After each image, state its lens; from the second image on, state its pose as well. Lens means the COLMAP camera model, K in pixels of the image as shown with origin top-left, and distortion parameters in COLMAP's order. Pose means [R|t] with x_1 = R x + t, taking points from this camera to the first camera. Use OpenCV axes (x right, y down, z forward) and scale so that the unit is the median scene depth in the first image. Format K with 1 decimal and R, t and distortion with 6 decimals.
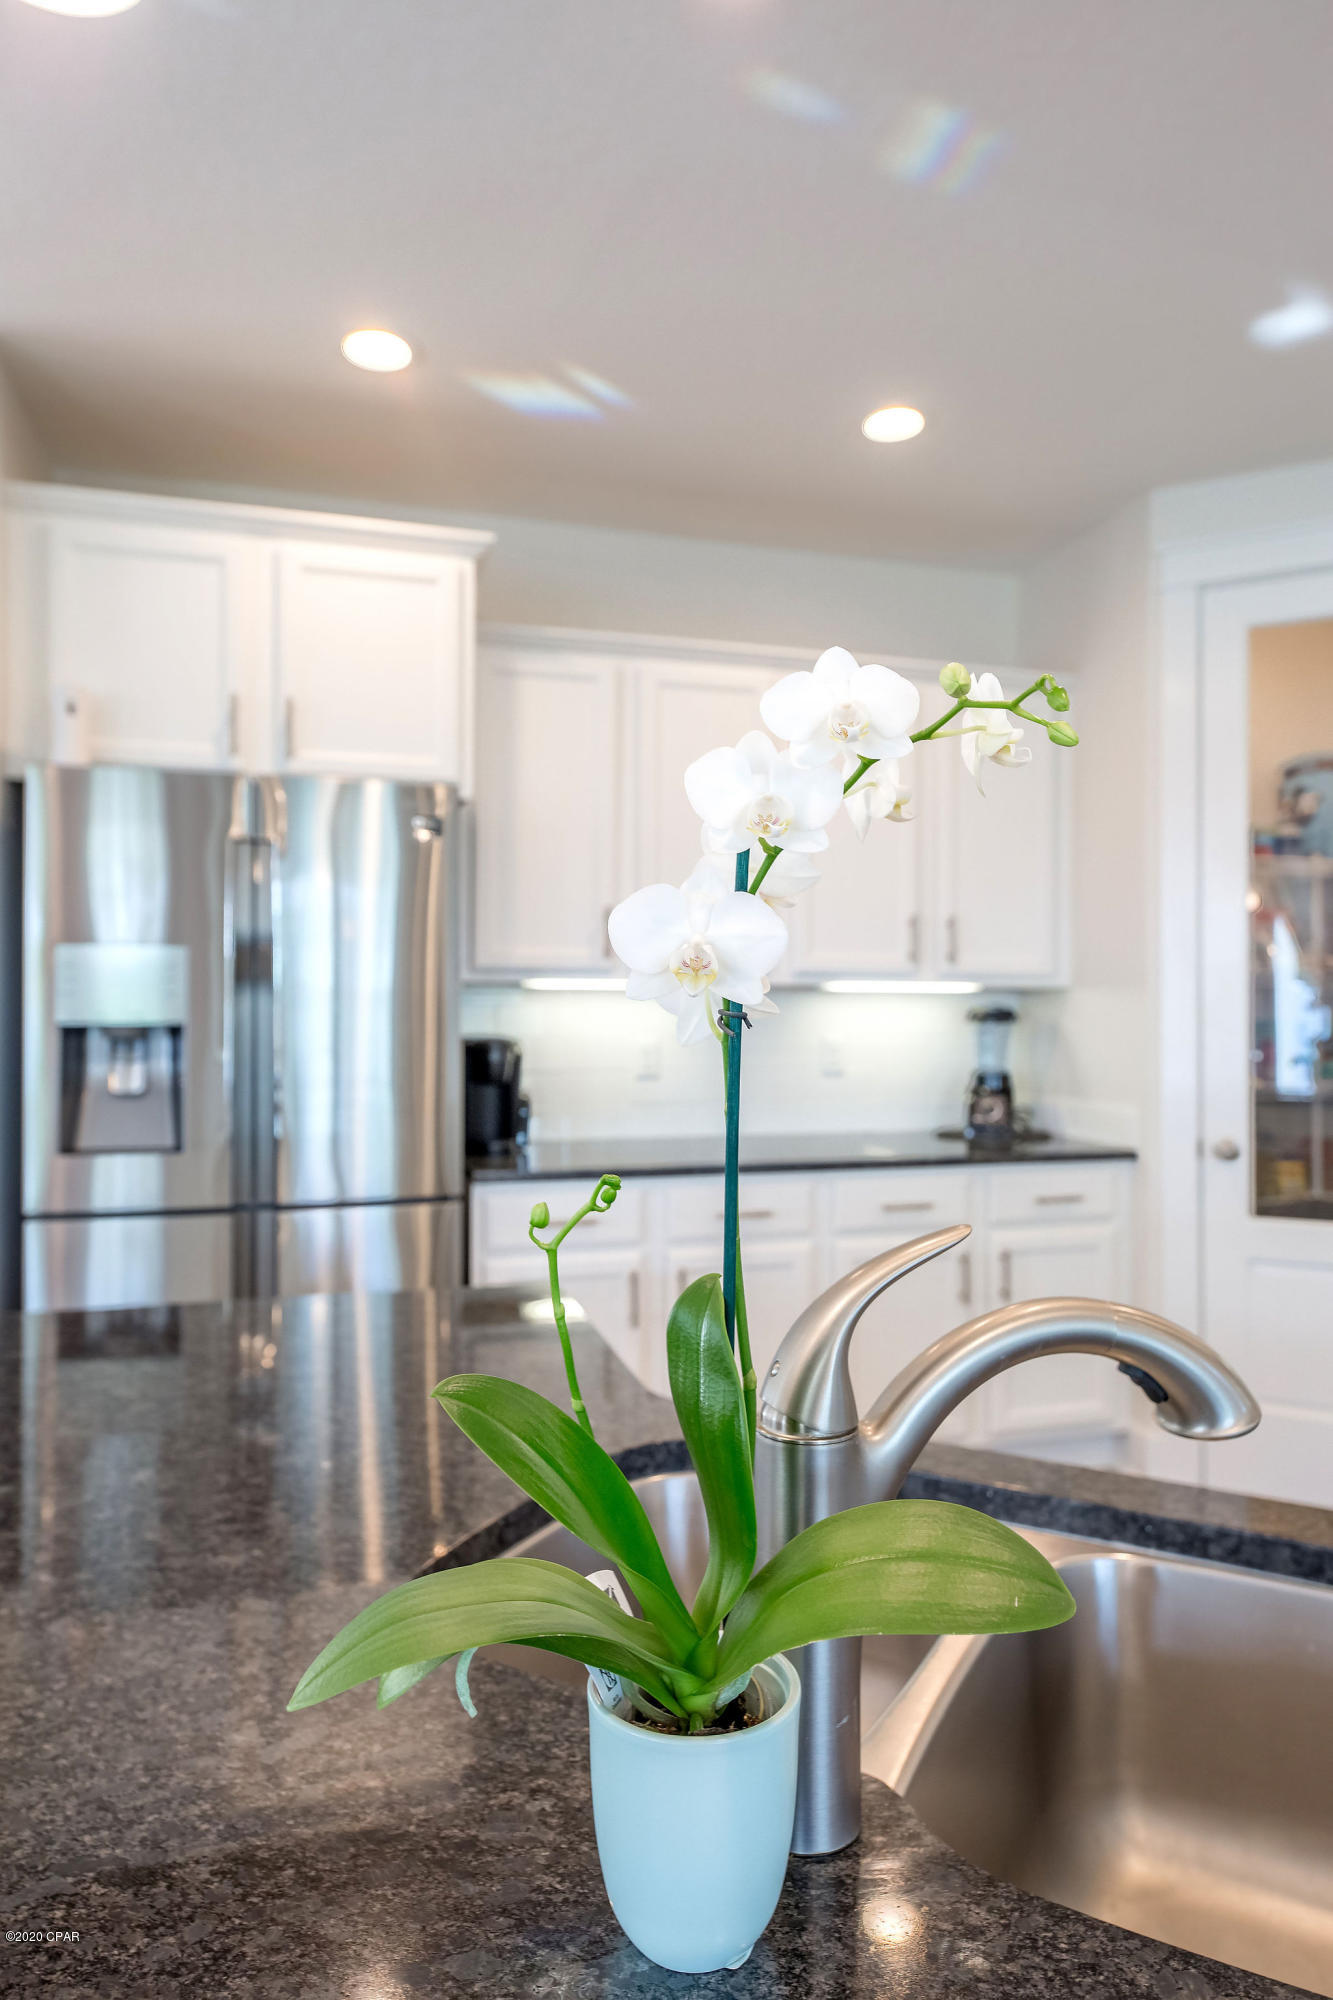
lens RADIAL K [[1275.7, 0, 666.5], [0, 1275.7, 1000.0], [0, 0, 1]] dist [0.001581, 0.000352]
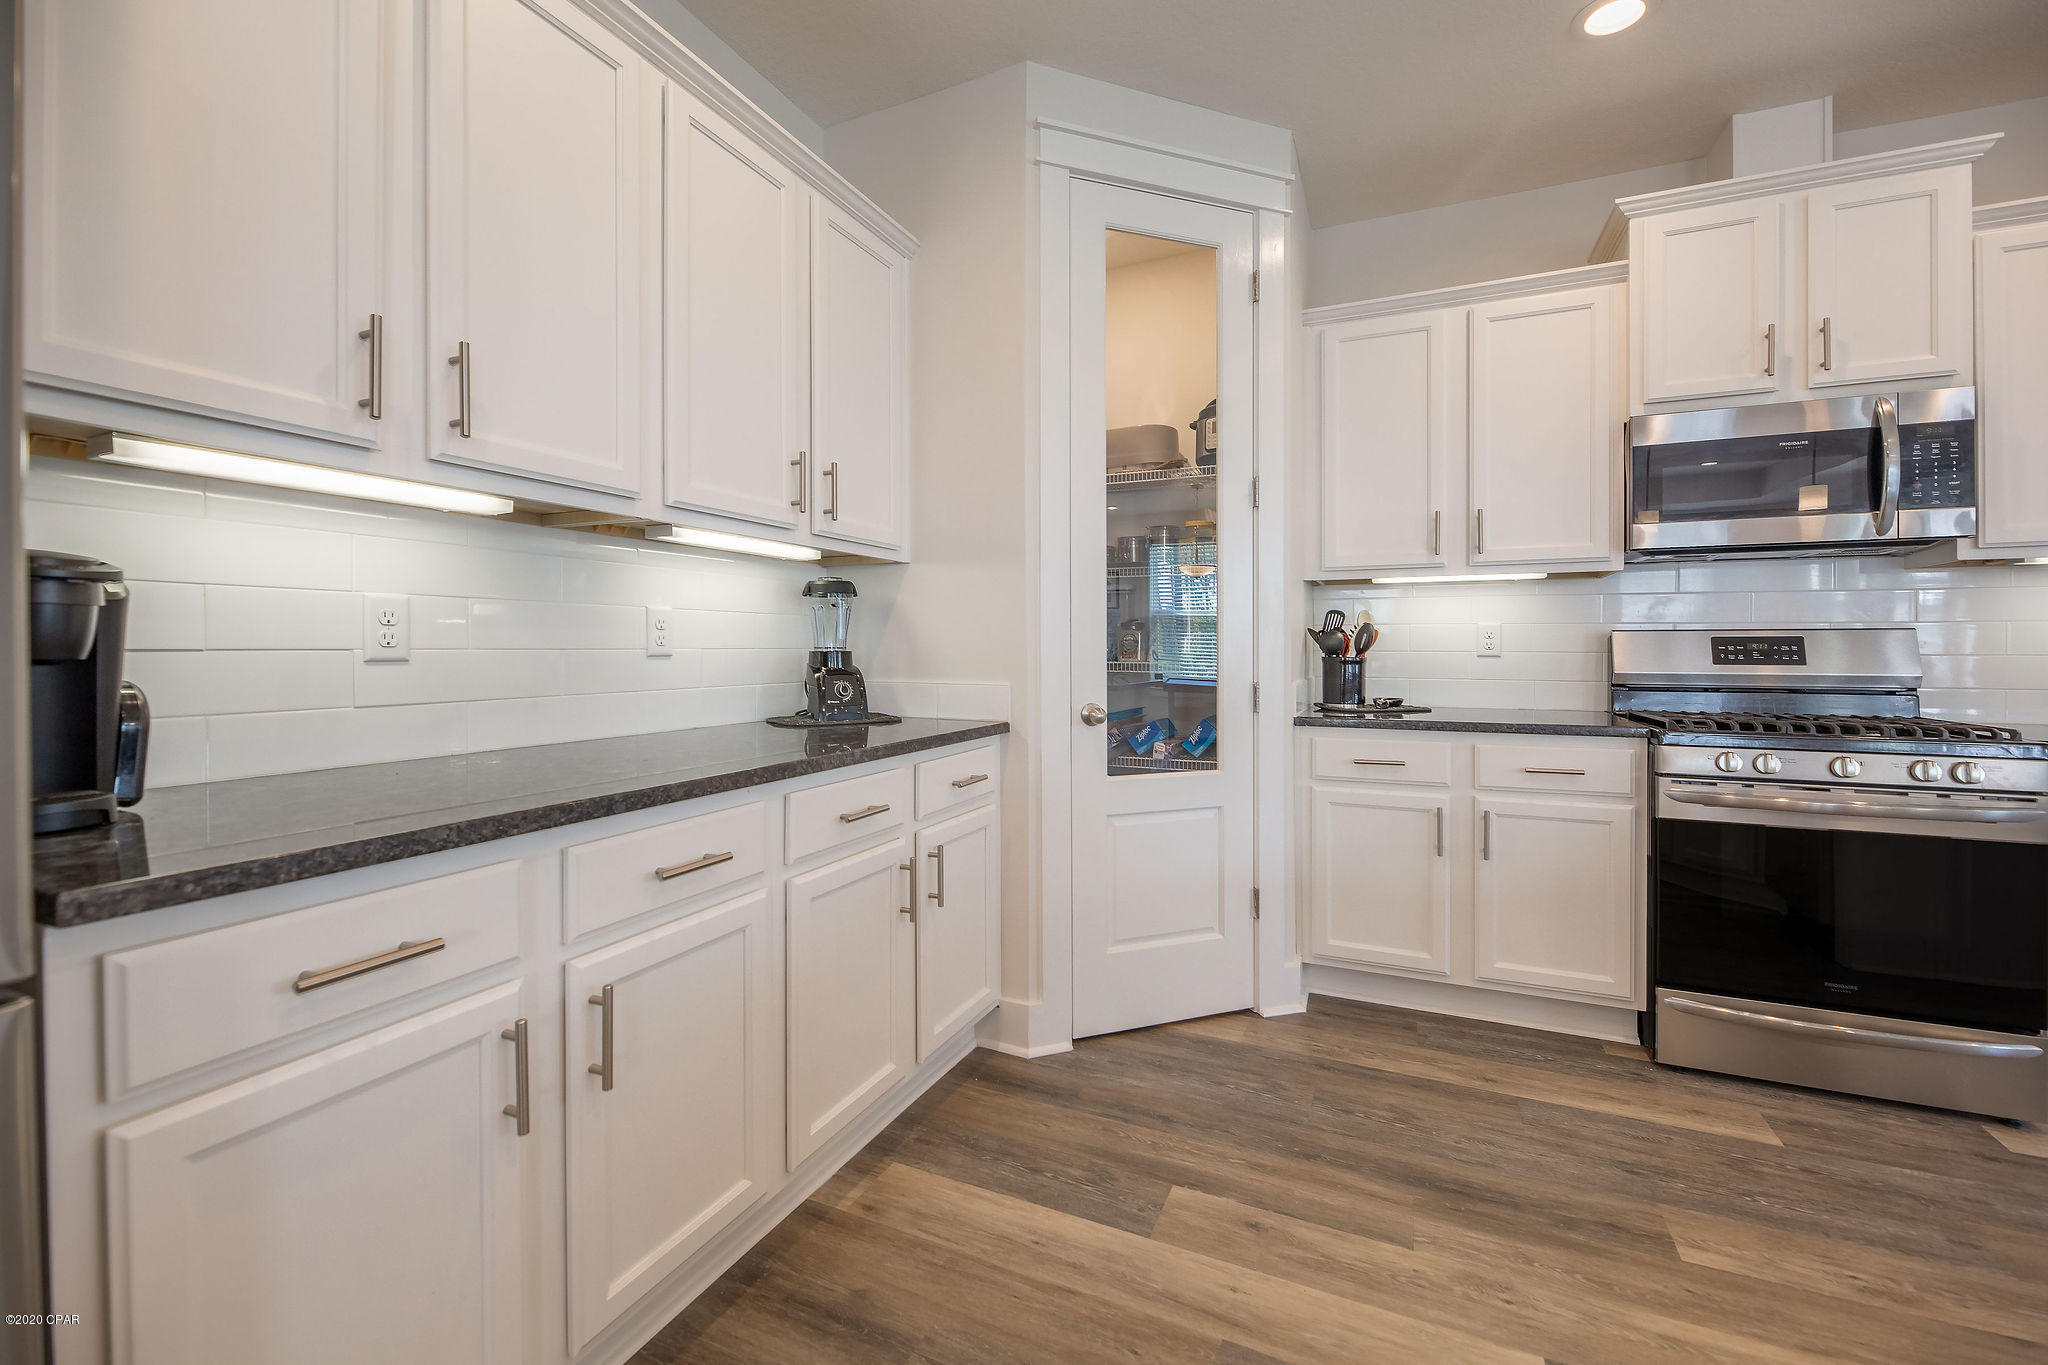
lens RADIAL K [[859.5, 0, 1014.5], [0, 859.5, 656.4], [0, 0, 1]] dist [-0.003710, -0.000785]
pose [[0.657298, -0.009448, 0.753572, -0.137250], [-0.005465, 0.999835, 0.017302, 0.056339], [-0.753611, -0.015490, 0.657138, 0.572928]]
